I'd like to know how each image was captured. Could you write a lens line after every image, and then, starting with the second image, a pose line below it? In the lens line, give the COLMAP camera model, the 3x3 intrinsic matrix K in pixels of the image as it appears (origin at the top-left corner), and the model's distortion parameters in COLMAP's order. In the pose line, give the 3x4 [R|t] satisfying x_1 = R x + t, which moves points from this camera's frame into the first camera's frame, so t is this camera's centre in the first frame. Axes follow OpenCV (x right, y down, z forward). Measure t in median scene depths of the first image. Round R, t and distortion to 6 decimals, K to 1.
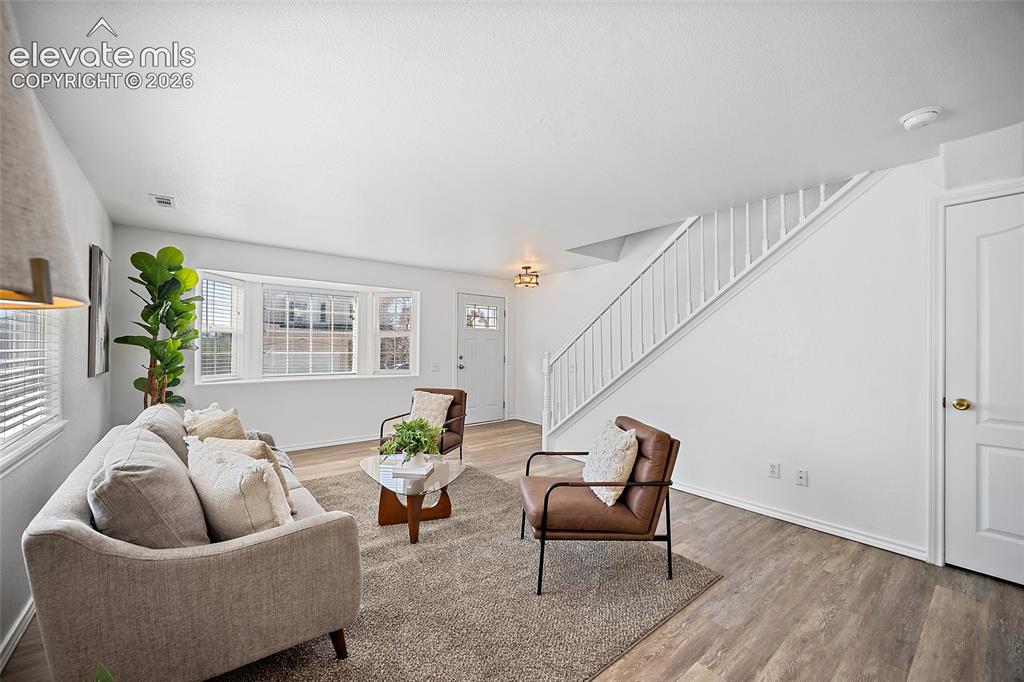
lens RADIAL K [[403.4, 0, 511.6], [0, 403.4, 346.7], [0, 0, 1]] dist [-0.009667, 0.000445]
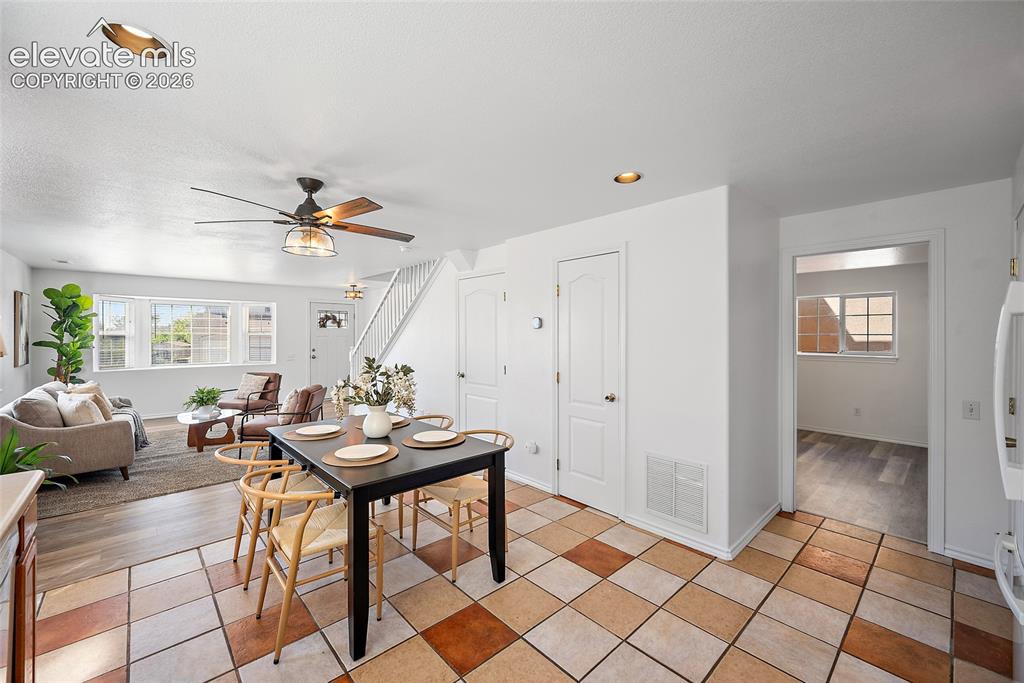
lens RADIAL K [[403.4, 0, 518.4], [0, 403.4, 336.1], [0, 0, 1]] dist [-0.009667, 0.000445]
pose [[0.996621, -0.005901, 0.081928, 0.773695], [0.005215, 0.999950, 0.008580, -0.049358], [-0.081975, -0.008124, 0.996601, -0.709723]]
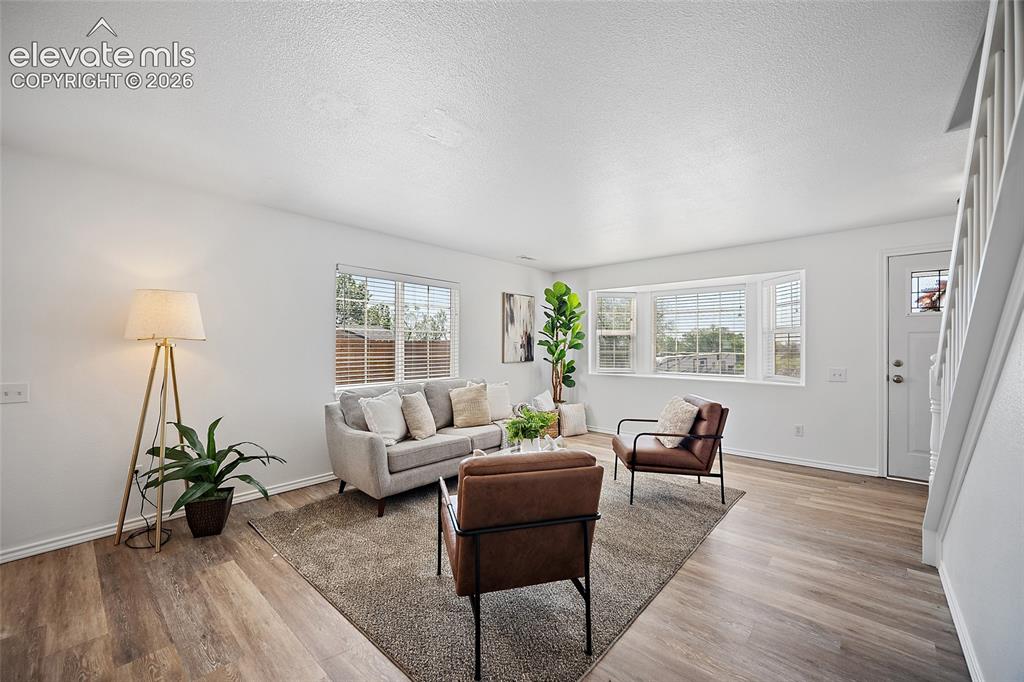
lens RADIAL K [[403.4, 0, 490.0], [0, 403.4, 344.5], [0, 0, 1]] dist [-0.009667, 0.000445]
pose [[0.143022, -0.008819, -0.989680, 0.639533], [0.001123, 0.999961, -0.008748, 0.004559], [0.989719, 0.000140, 0.143026, 0.532634]]
